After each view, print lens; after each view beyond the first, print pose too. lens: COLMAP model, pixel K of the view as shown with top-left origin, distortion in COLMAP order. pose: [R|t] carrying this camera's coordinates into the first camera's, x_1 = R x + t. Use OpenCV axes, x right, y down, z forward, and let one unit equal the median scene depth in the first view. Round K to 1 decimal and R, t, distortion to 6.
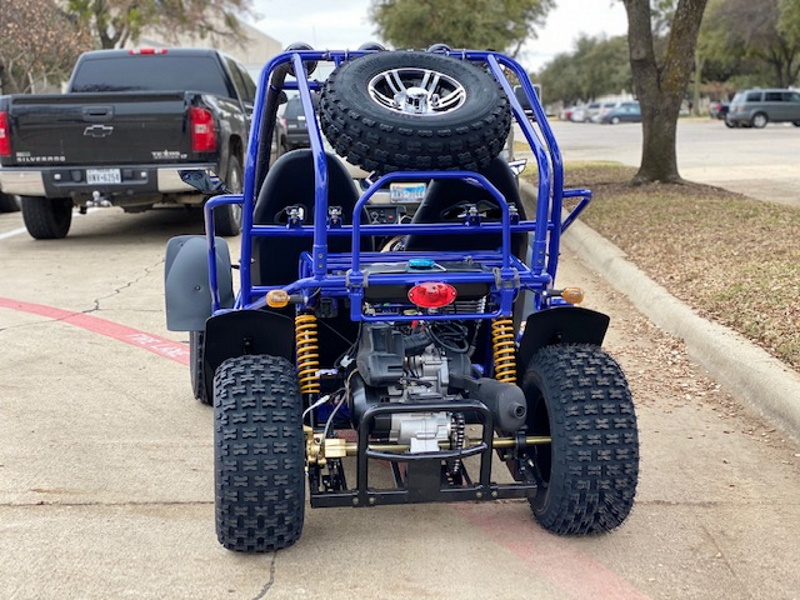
lens RADIAL K [[1198.6, 0, 400.0], [0, 1198.6, 296.5], [0, 0, 1]] dist [0.114196, 0.000000]
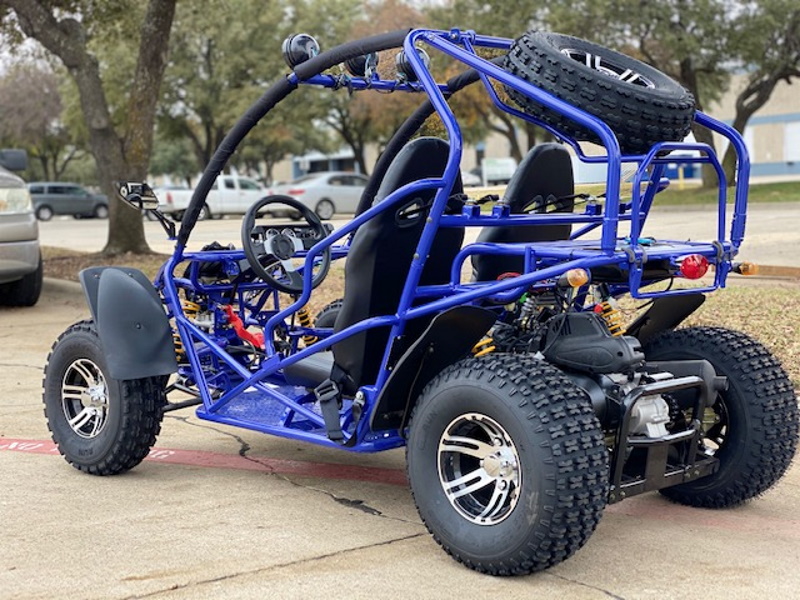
lens RADIAL K [[1198.6, 0, 401.3], [0, 1198.6, 303.2], [0, 0, 1]] dist [0.114196, 0.000000]
pose [[0.823620, -0.060453, 0.563911, -0.162457], [0.102037, 0.993873, -0.042483, 0.010131], [-0.557887, 0.092529, 0.824742, 0.071303]]
